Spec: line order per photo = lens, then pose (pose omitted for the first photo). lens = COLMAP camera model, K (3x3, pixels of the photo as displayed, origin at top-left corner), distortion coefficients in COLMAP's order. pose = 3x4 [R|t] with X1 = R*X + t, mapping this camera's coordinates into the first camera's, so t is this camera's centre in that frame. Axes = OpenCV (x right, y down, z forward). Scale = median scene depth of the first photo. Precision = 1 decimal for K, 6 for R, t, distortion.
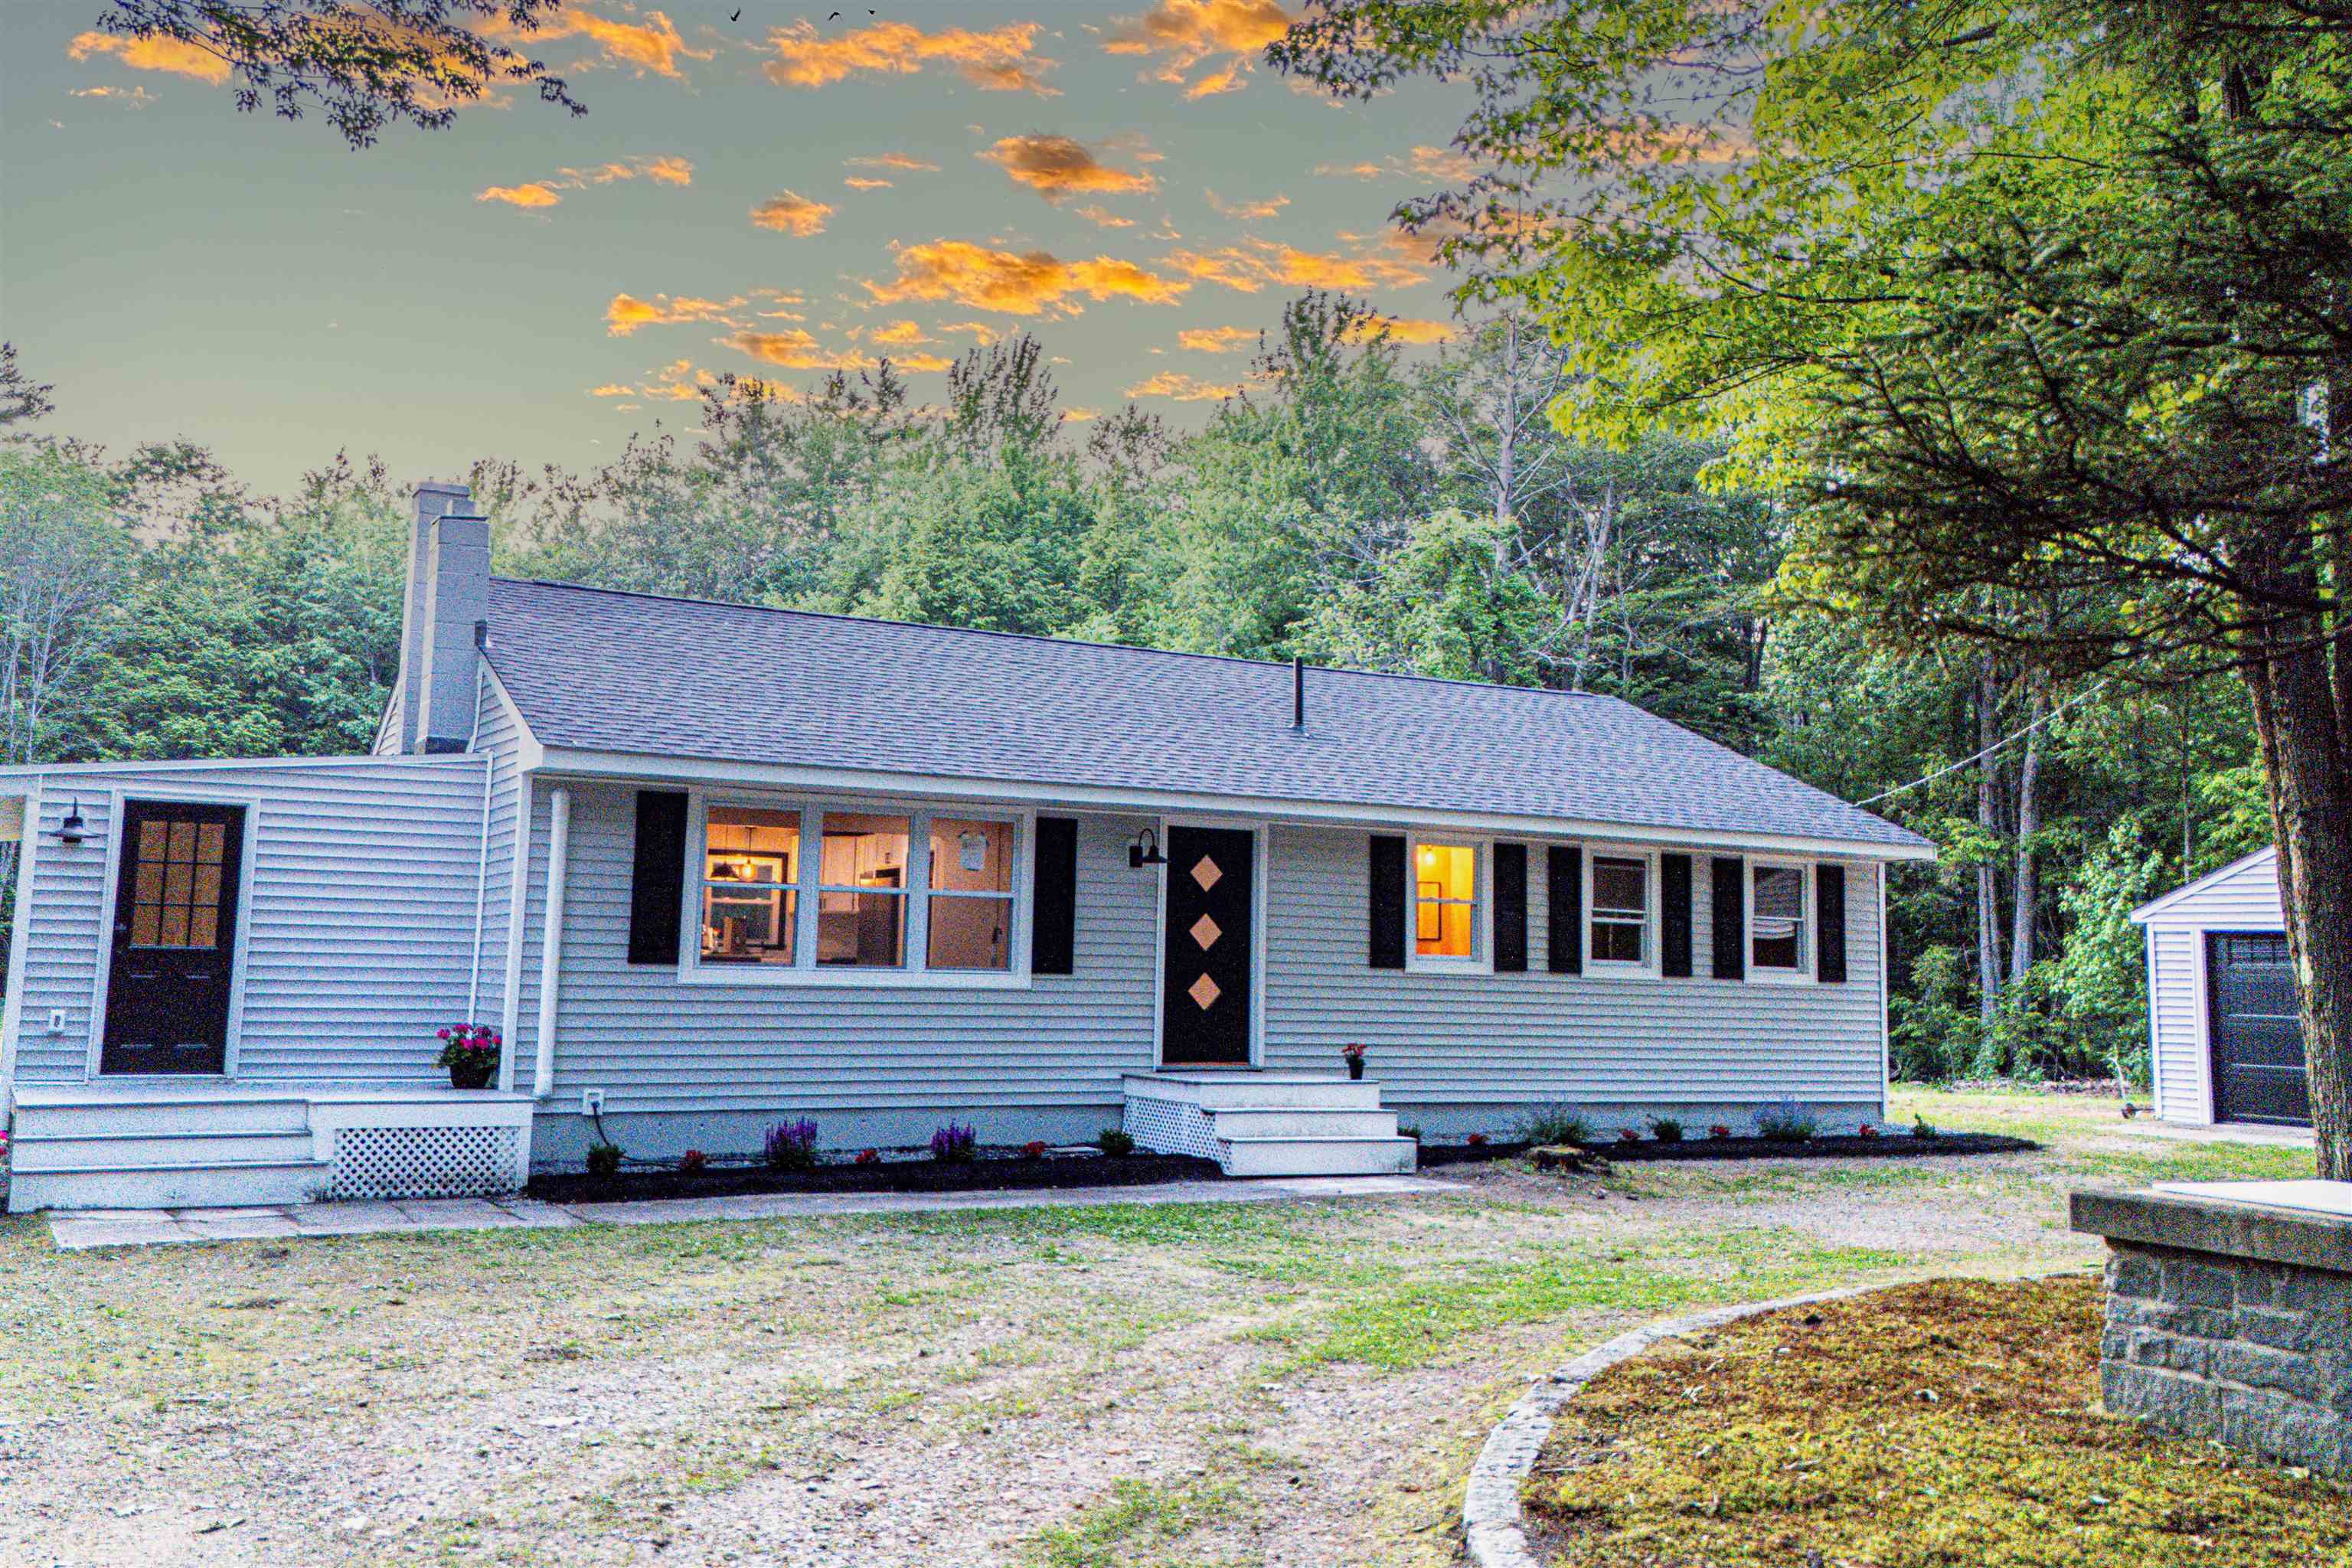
lens RADIAL K [[2059.4, 0, 1169.6], [0, 2059.4, 743.2], [0, 0, 1]] dist [0.096893, -0.099706]
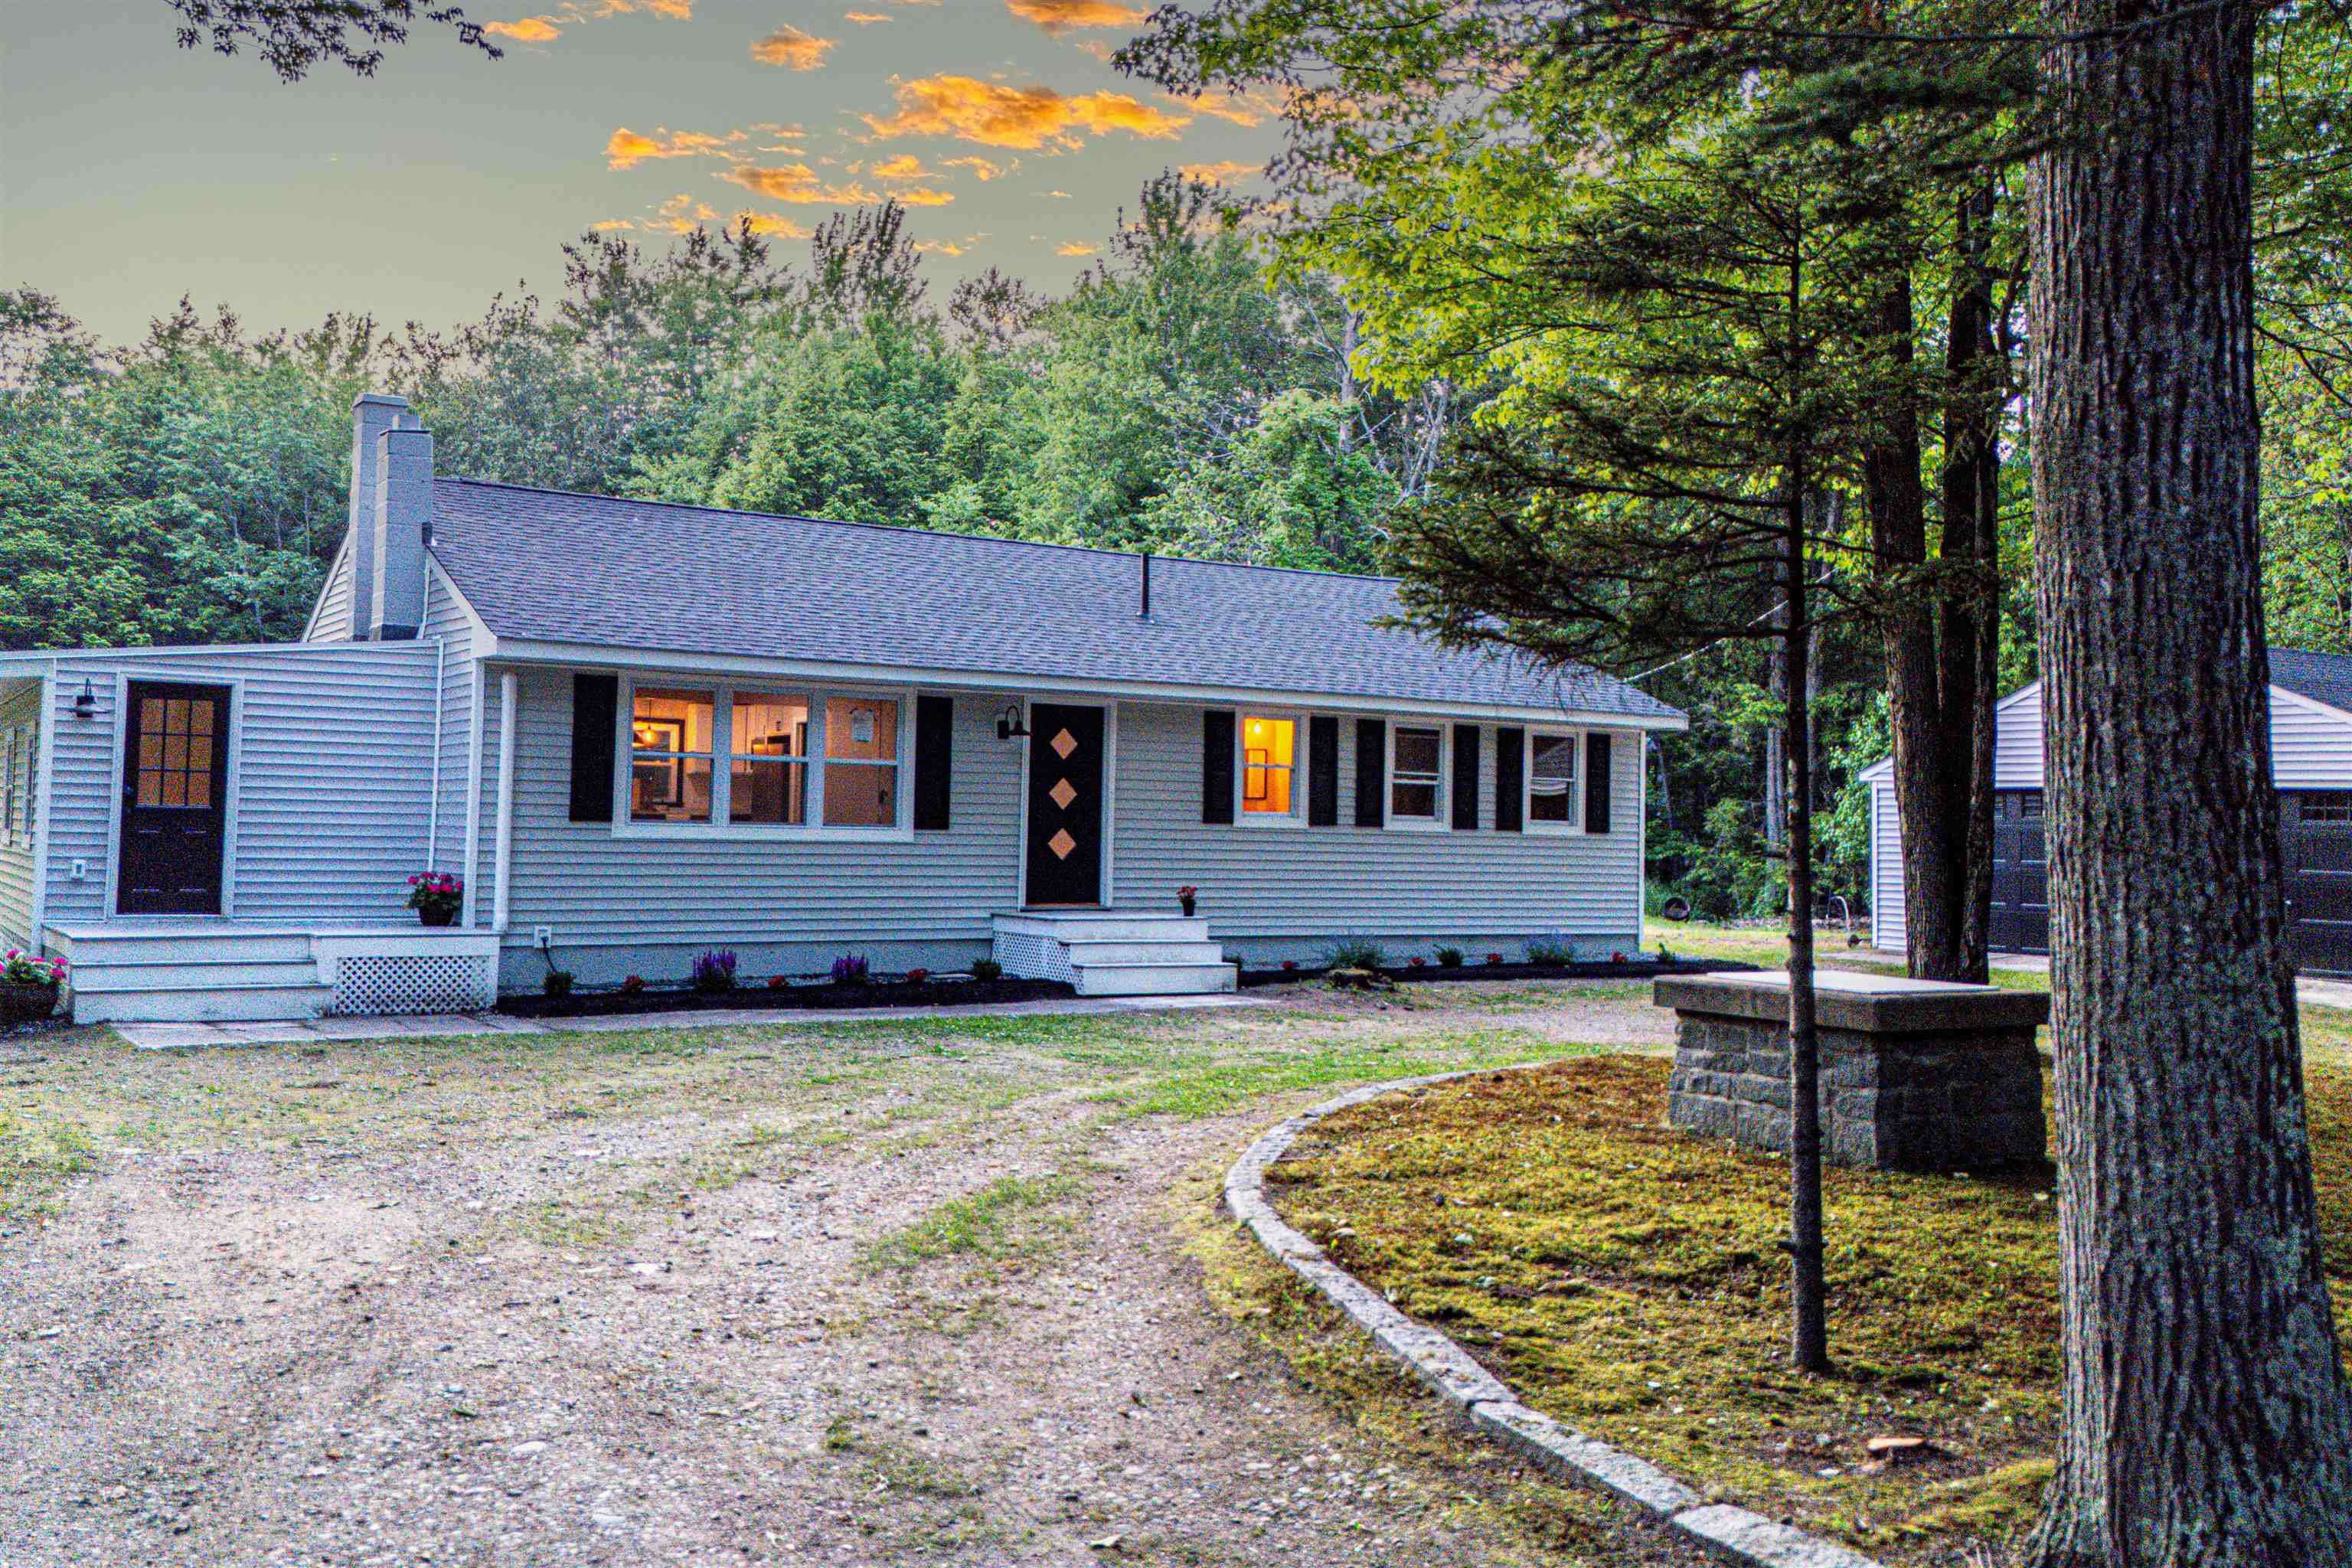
lens RADIAL K [[2059.4, 0, 1169.6], [0, 2059.4, 743.2], [0, 0, 1]] dist [0.096893, -0.099706]
pose [[0.997733, 0.001038, 0.067284, -0.000578], [-0.005845, 0.997438, 0.071290, -0.019543], [-0.067038, -0.071522, 0.995184, -0.157447]]
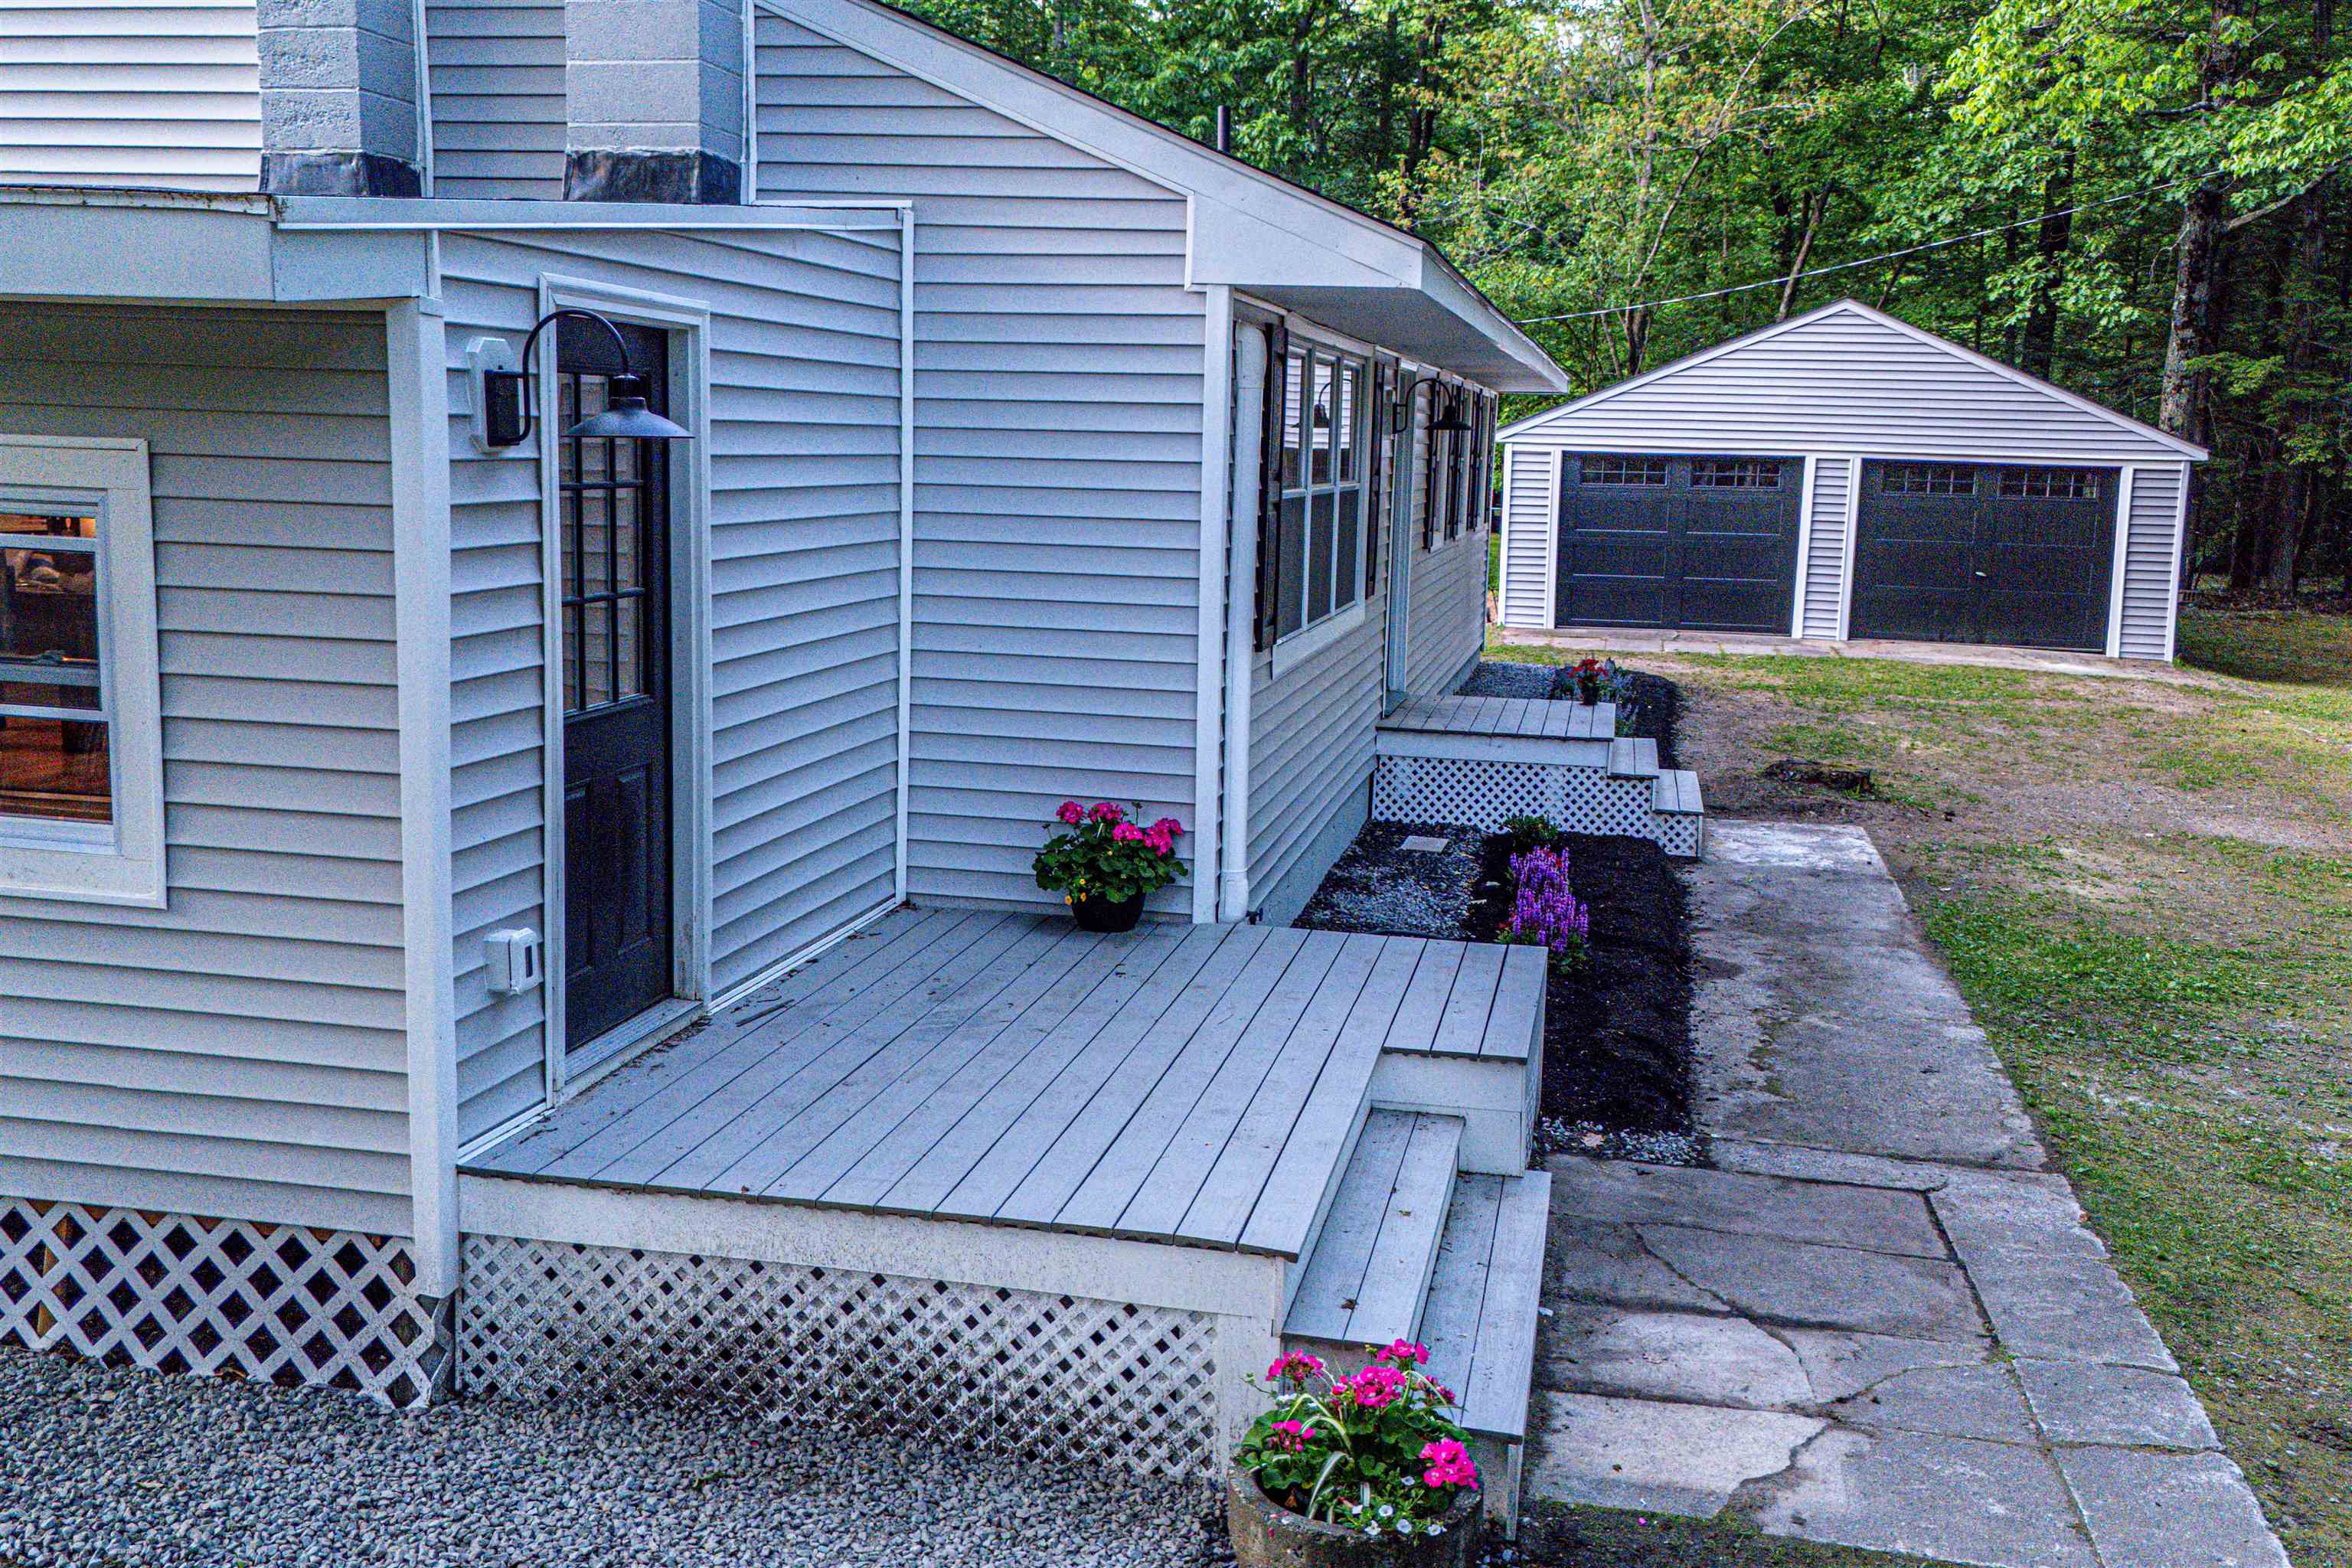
lens RADIAL K [[2059.4, 0, 1169.6], [0, 2059.4, 743.2], [0, 0, 1]] dist [0.096893, -0.099706]
pose [[0.648924, -0.106245, 0.753399, -0.554240], [-0.101605, 0.969233, 0.224198, 0.011731], [-0.754038, -0.222037, 0.618163, 0.563636]]
